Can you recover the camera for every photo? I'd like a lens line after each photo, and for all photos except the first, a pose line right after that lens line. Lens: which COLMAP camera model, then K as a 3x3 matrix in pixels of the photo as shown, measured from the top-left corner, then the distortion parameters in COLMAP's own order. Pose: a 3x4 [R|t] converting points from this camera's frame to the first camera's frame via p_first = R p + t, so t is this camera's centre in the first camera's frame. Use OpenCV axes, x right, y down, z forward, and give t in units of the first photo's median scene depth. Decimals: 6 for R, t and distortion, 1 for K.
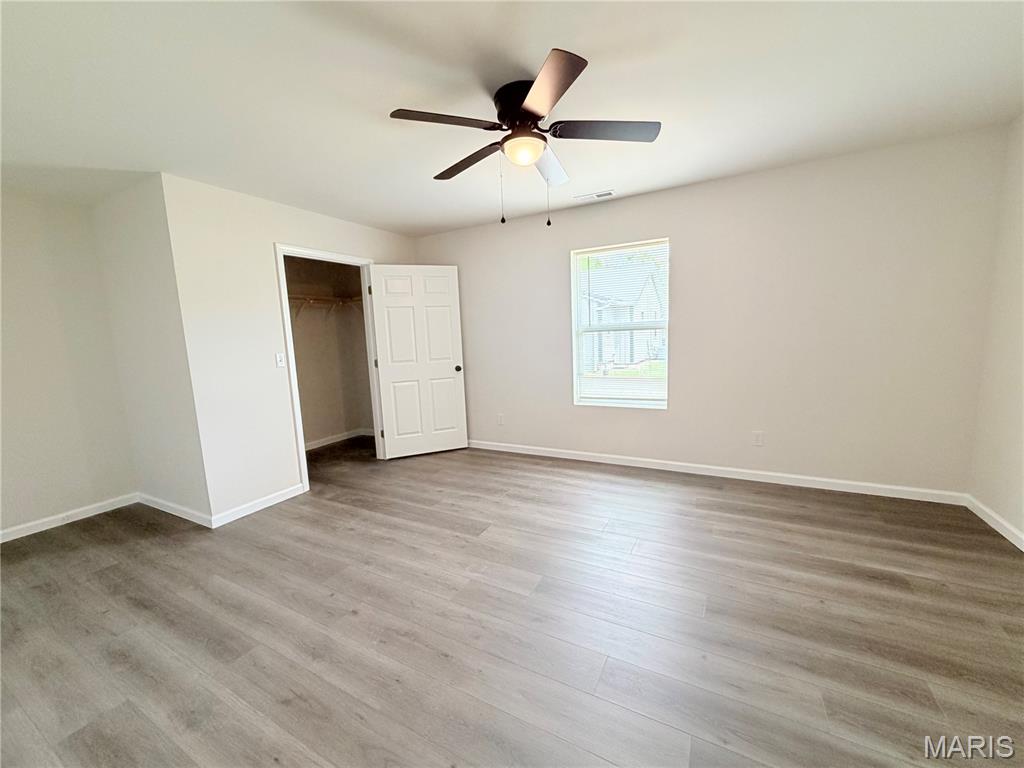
lens RADIAL K [[409.0, 0, 495.2], [0, 409.0, 379.9], [0, 0, 1]] dist [0.002717, -0.000470]
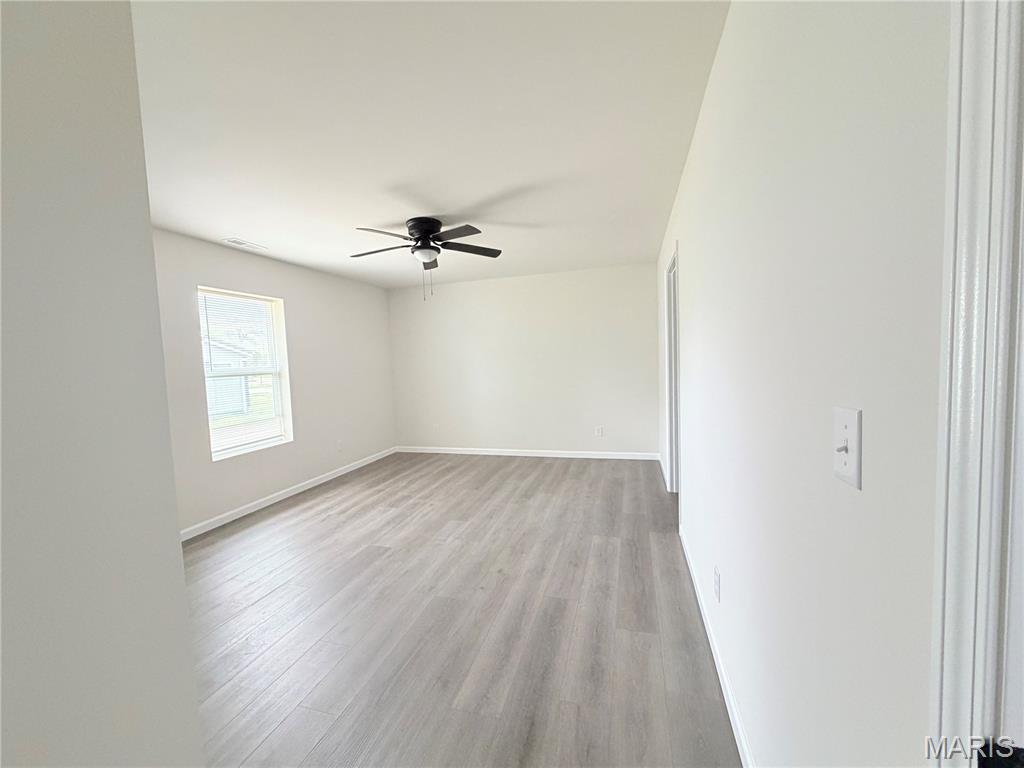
lens RADIAL K [[409.0, 0, 514.3], [0, 409.0, 386.5], [0, 0, 1]] dist [0.002717, -0.000470]
pose [[-0.237840, -0.011262, 0.971239, -1.179465], [0.158391, 0.986098, 0.050222, -0.055746], [-0.958303, 0.165780, -0.232750, 0.844404]]
